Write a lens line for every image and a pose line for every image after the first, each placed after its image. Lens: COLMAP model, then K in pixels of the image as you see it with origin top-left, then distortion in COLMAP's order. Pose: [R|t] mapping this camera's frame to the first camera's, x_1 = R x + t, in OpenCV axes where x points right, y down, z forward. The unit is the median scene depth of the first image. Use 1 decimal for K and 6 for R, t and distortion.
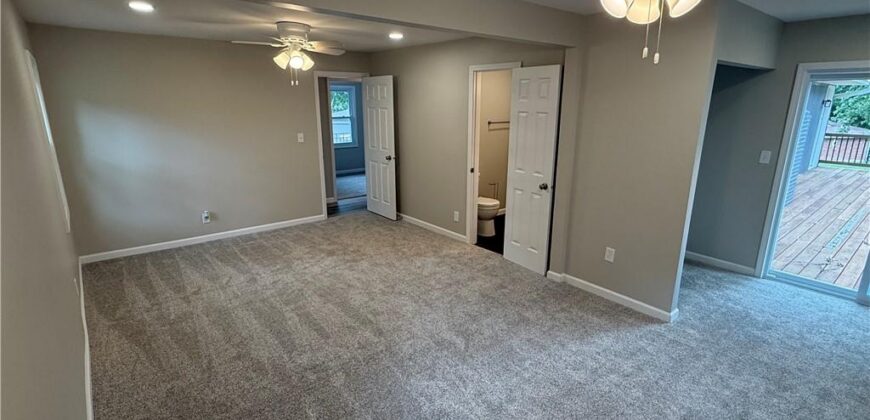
lens RADIAL K [[421.4, 0, 435.0], [0, 421.4, 210.0], [0, 0, 1]] dist [0.000430, 0.000016]
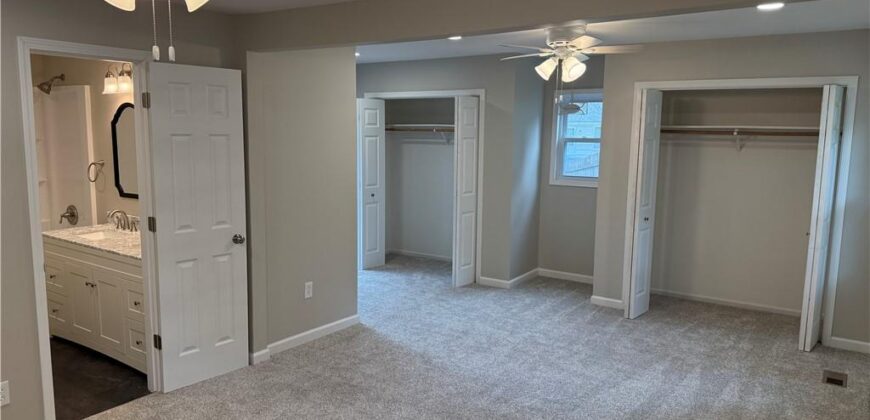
lens RADIAL K [[605.4, 0, 435.0], [0, 605.4, 210.0], [0, 0, 1]] dist [0.000433, -0.001452]
pose [[-0.270753, -0.140472, 0.952345, -0.769761], [0.229954, 0.951218, 0.205682, -0.231786], [-0.934780, 0.274685, -0.225243, 0.910524]]
